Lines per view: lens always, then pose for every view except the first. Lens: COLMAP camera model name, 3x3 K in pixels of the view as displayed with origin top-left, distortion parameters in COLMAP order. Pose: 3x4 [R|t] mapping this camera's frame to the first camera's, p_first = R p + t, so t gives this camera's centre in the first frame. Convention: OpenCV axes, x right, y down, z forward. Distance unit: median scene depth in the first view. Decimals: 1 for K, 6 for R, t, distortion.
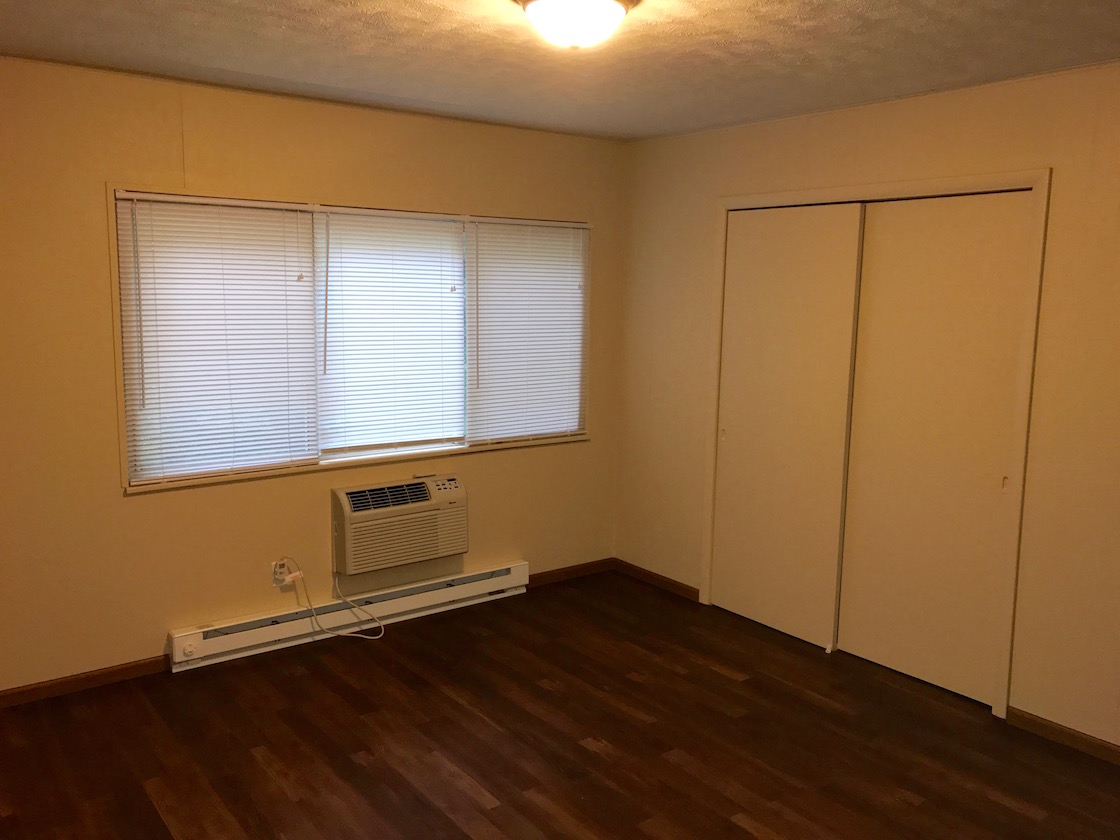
lens RADIAL K [[915.8, 0, 565.7], [0, 915.8, 416.5], [0, 0, 1]] dist [0.004625, 0.000642]
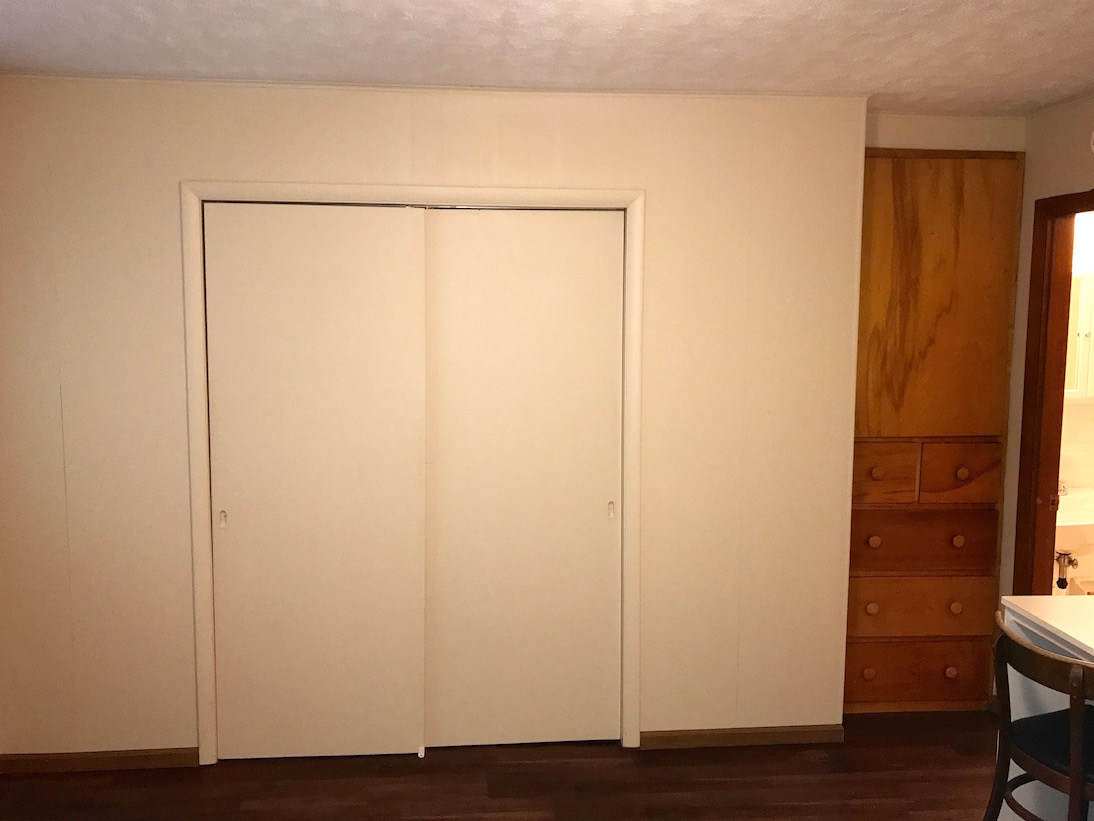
lens RADIAL K [[894.6, 0, 552.6], [0, 894.6, 407.1], [0, 0, 1]] dist [0.004625, 0.000642]
pose [[0.541439, -0.098289, 0.834975, -0.265251], [0.123730, 0.991644, 0.036499, -0.060303], [-0.831586, 0.083550, 0.549076, 0.415051]]
